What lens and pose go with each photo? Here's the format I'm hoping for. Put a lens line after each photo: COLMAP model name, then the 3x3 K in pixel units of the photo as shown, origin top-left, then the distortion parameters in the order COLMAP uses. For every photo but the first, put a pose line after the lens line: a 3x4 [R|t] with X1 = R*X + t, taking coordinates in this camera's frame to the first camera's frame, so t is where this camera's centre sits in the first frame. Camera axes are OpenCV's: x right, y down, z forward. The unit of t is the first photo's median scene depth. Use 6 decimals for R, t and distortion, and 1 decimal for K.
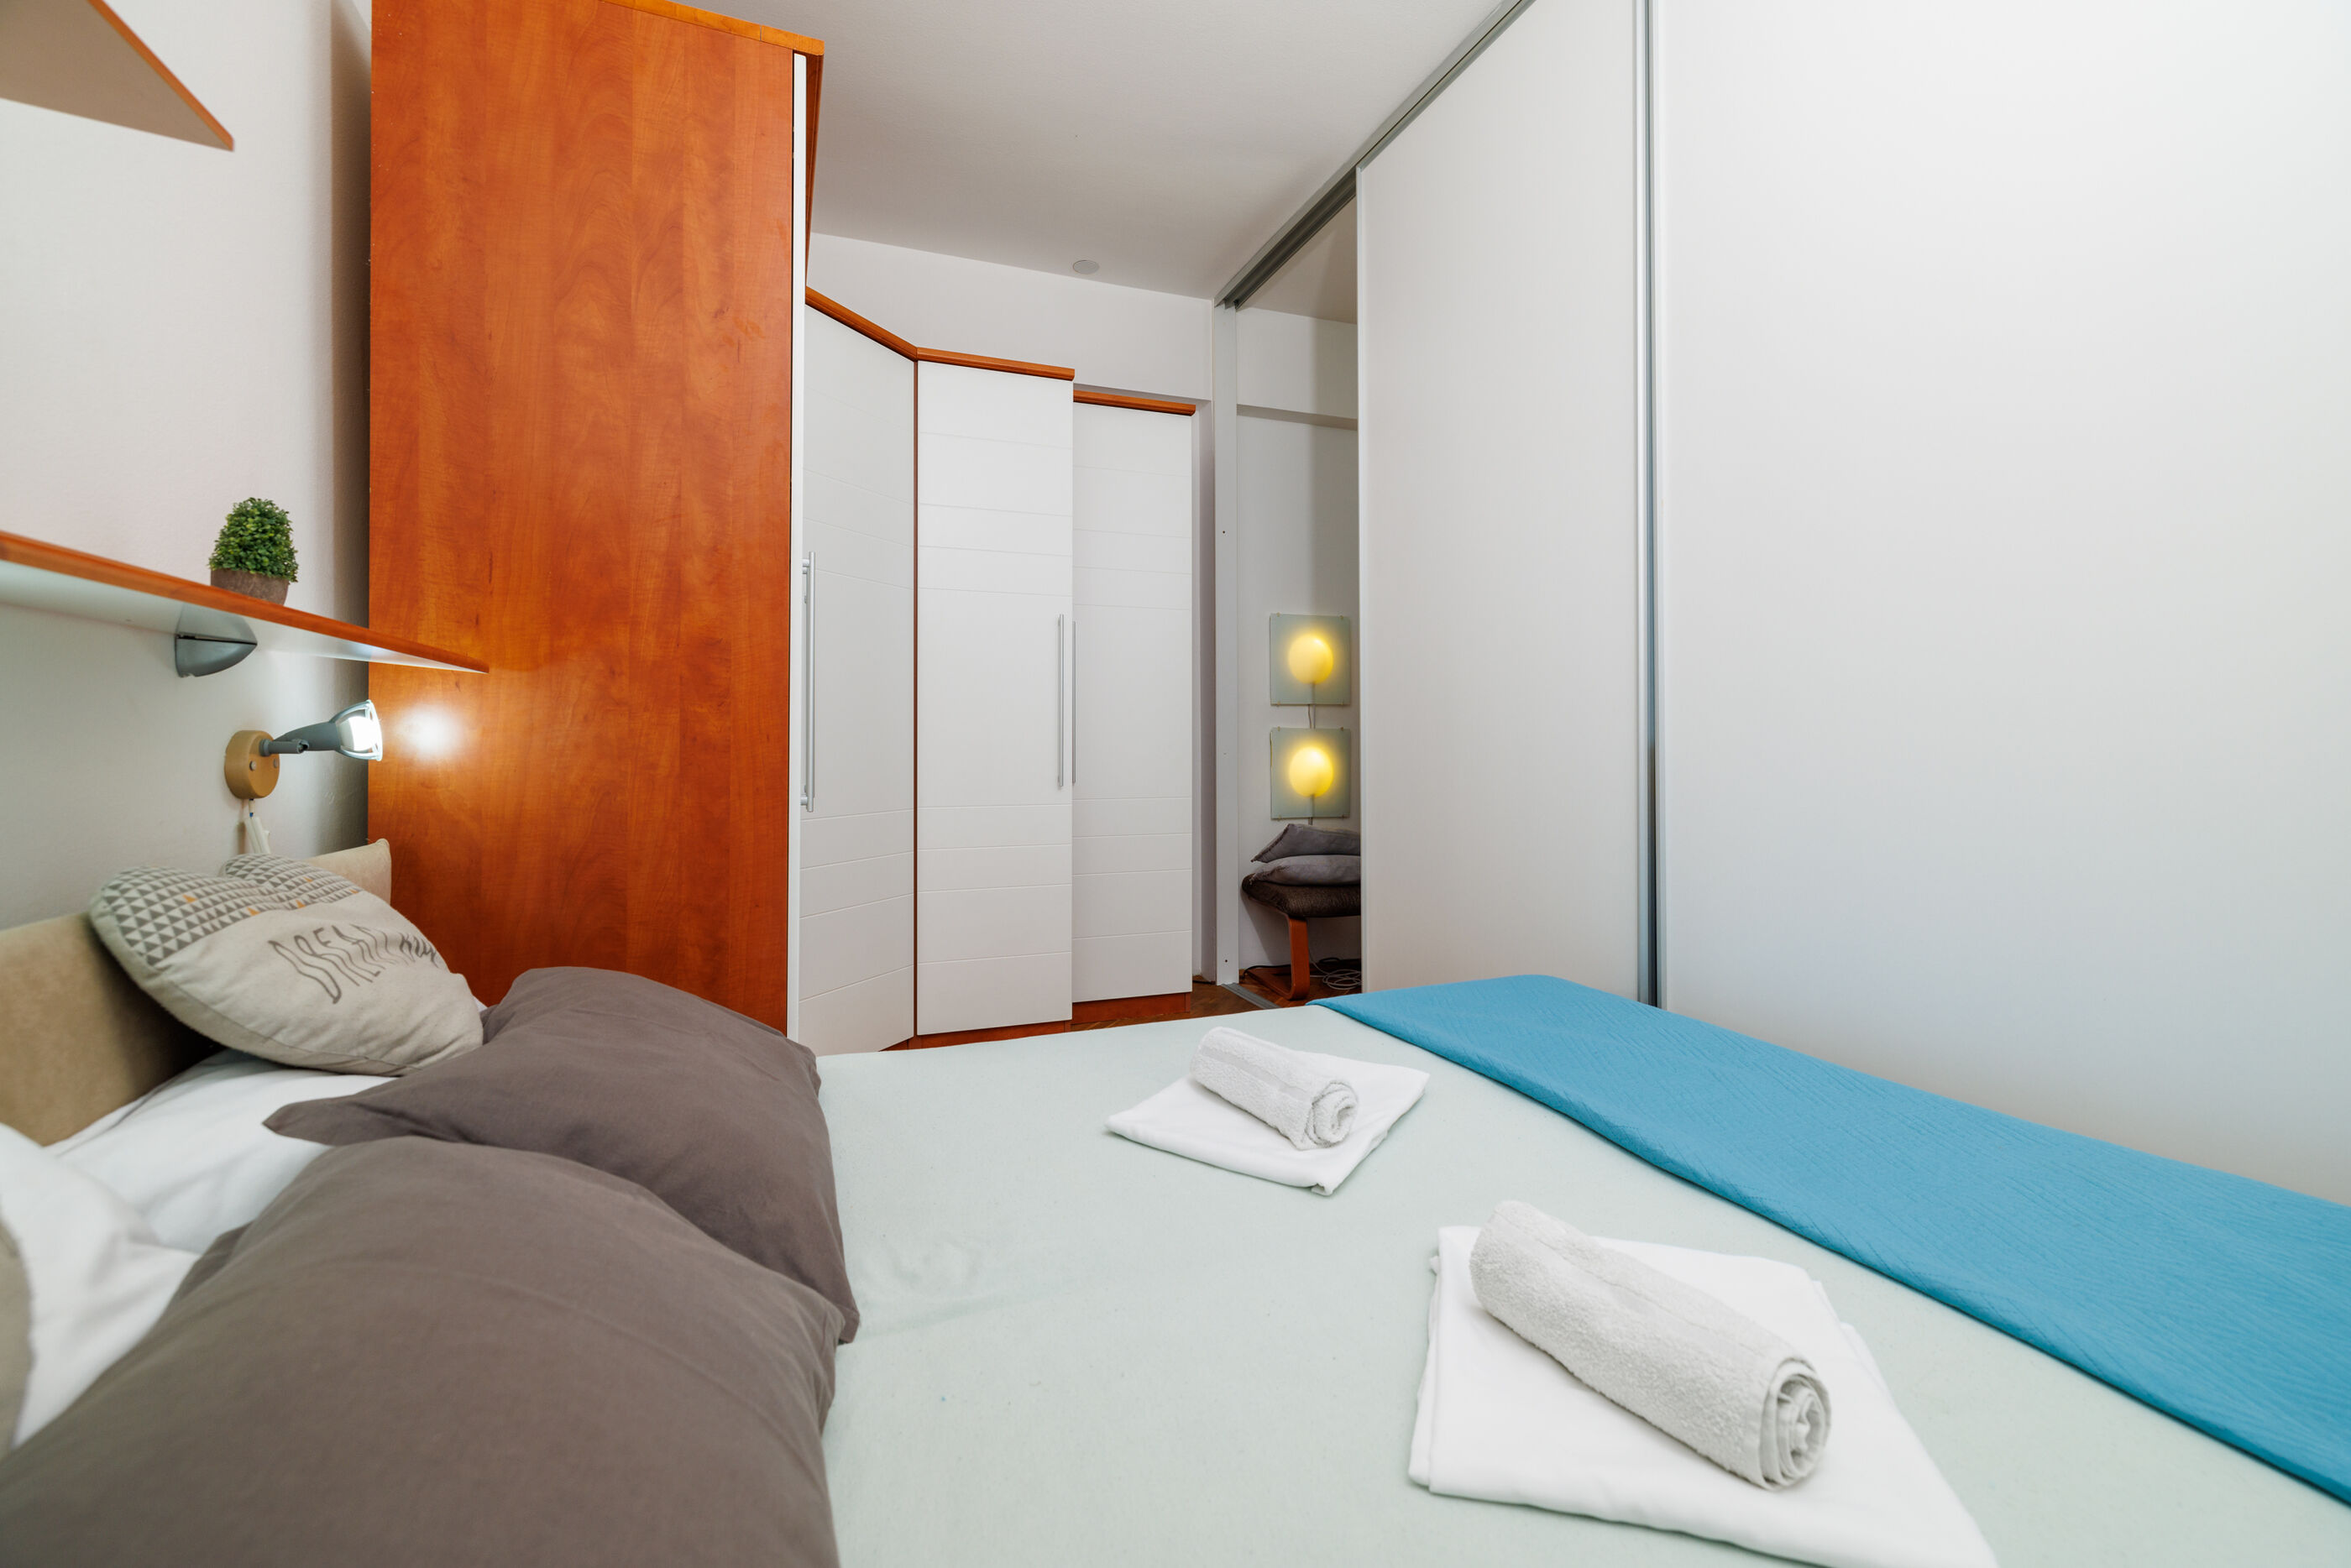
lens RADIAL K [[1012.1, 0, 1198.6], [0, 1012.1, 751.8], [0, 0, 1]] dist [0.001484, 0.000194]
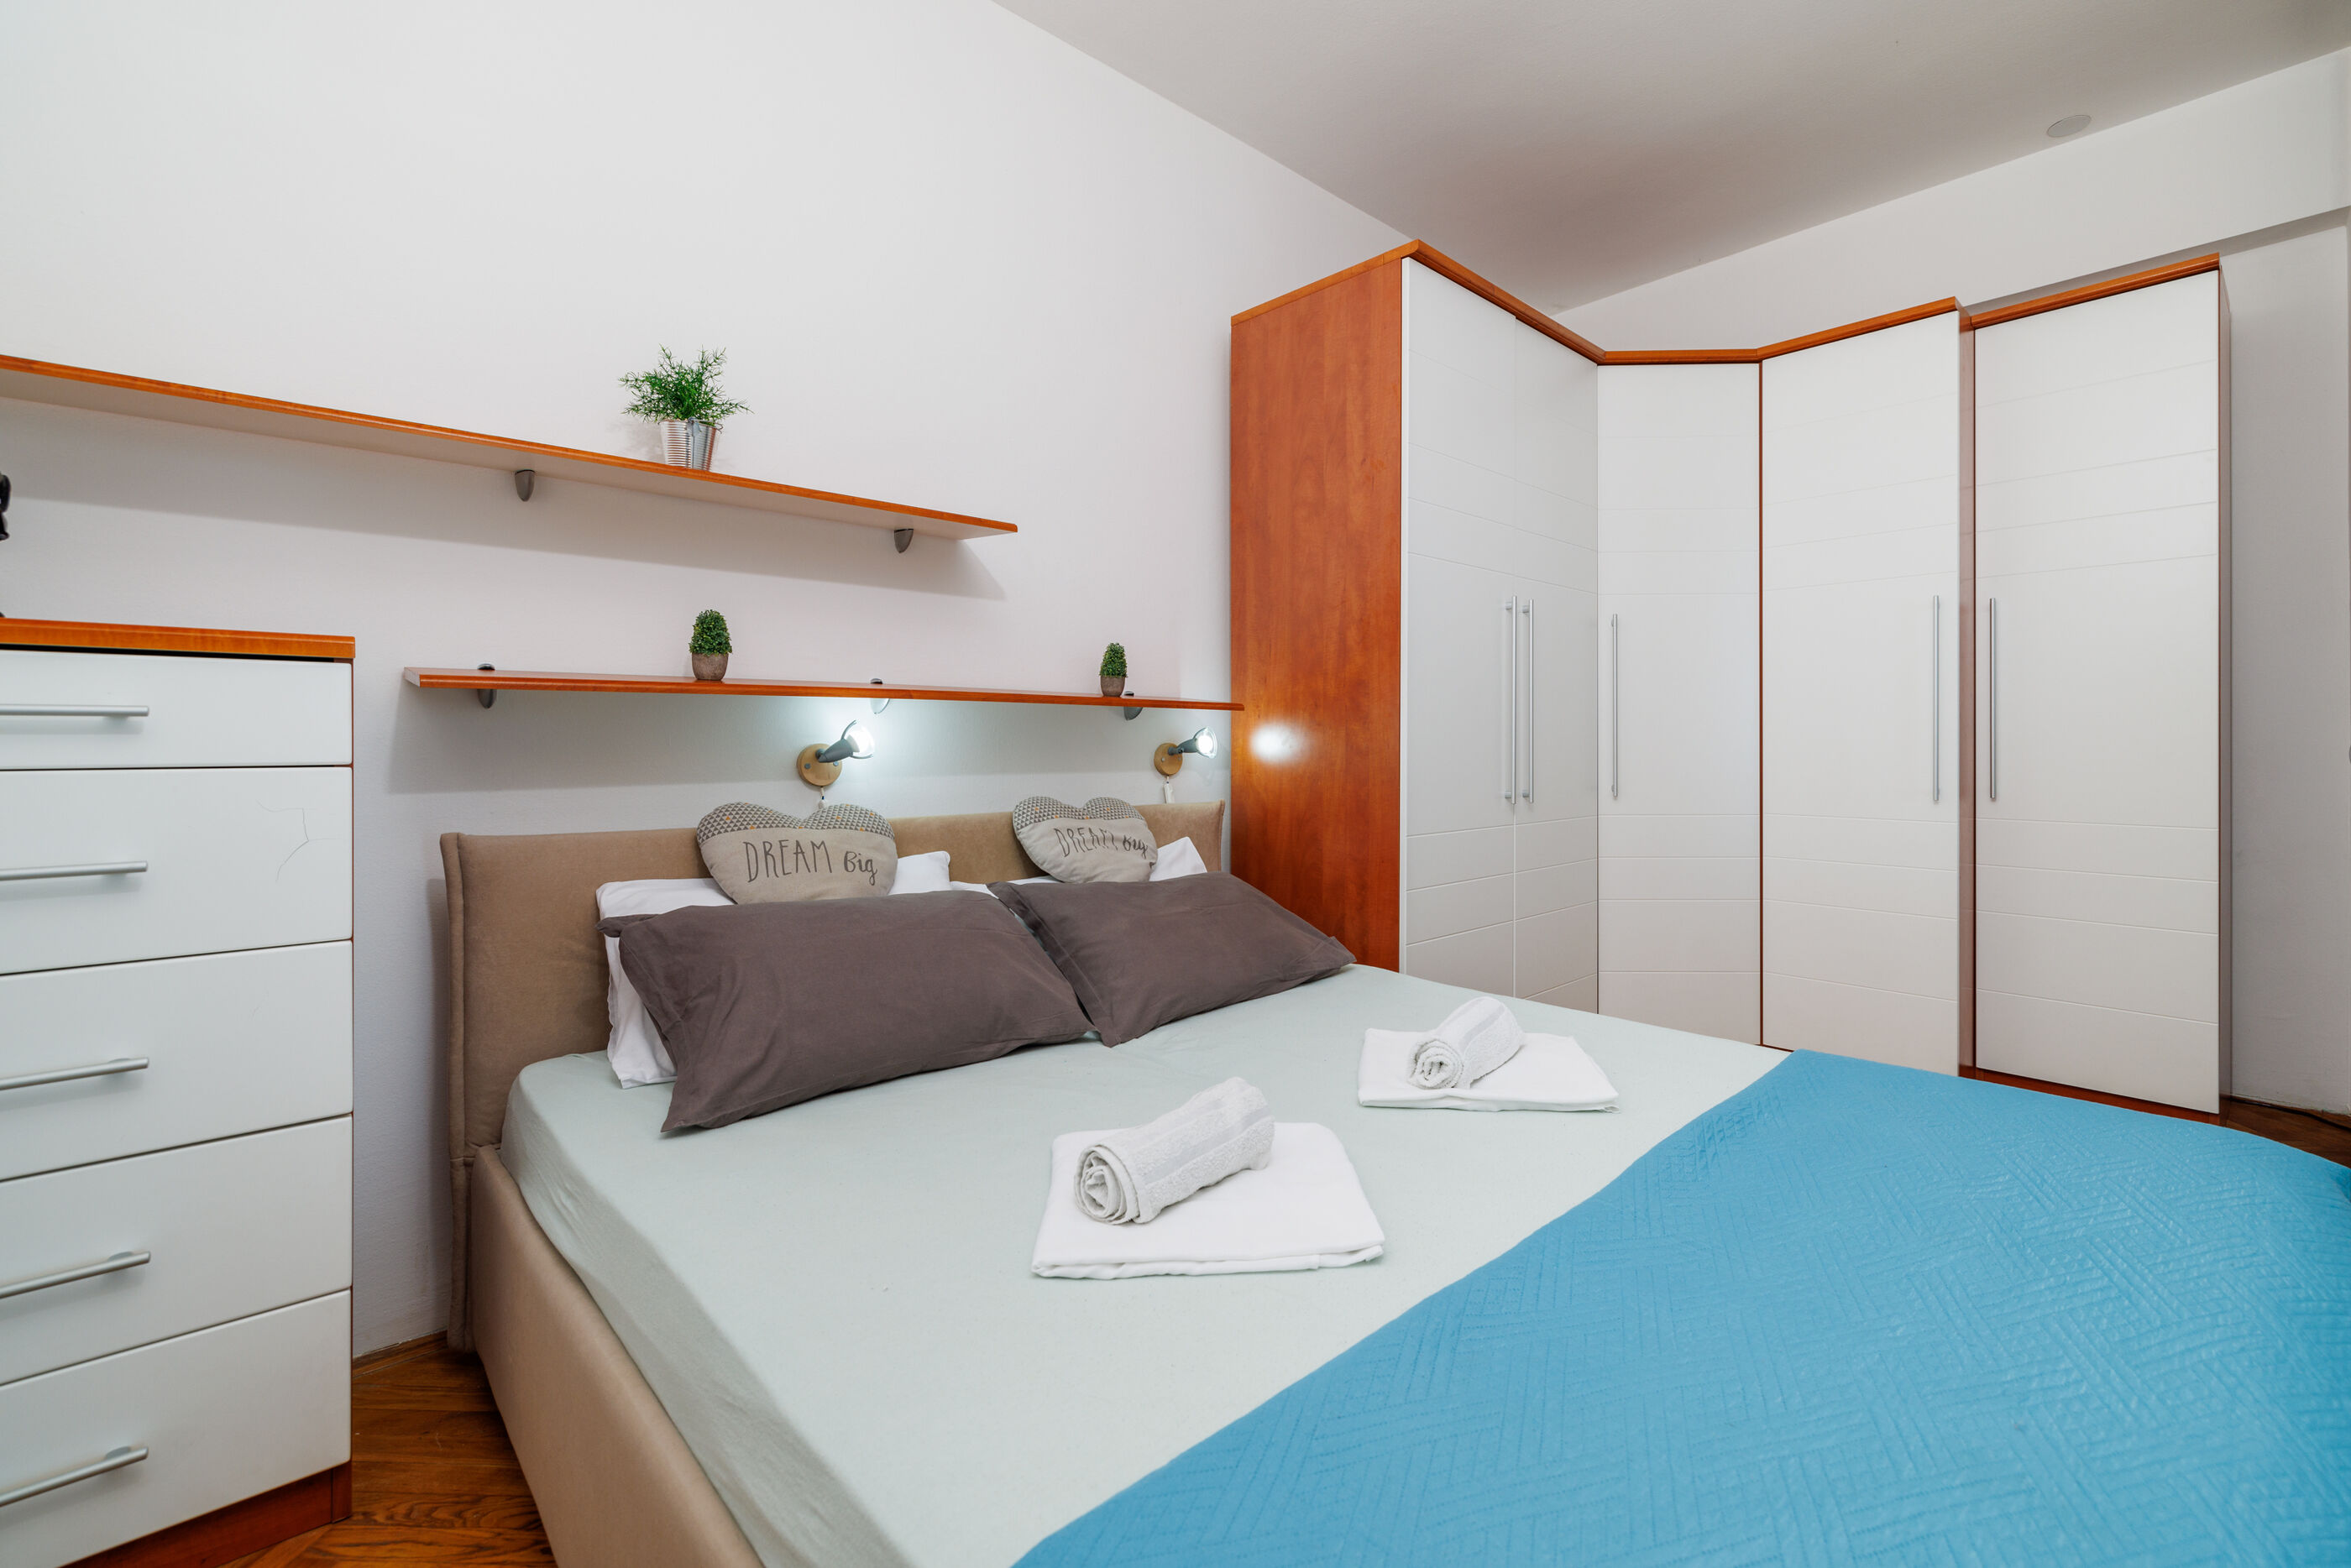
lens RADIAL K [[1012.1, 0, 1180.2], [0, 1012.1, 762.1], [0, 0, 1]] dist [0.001484, 0.000194]
pose [[0.344912, 0.015364, -0.938509, 0.852689], [-0.006458, 0.999881, 0.013995, -0.008874], [0.938613, 0.001233, 0.344970, 0.234351]]
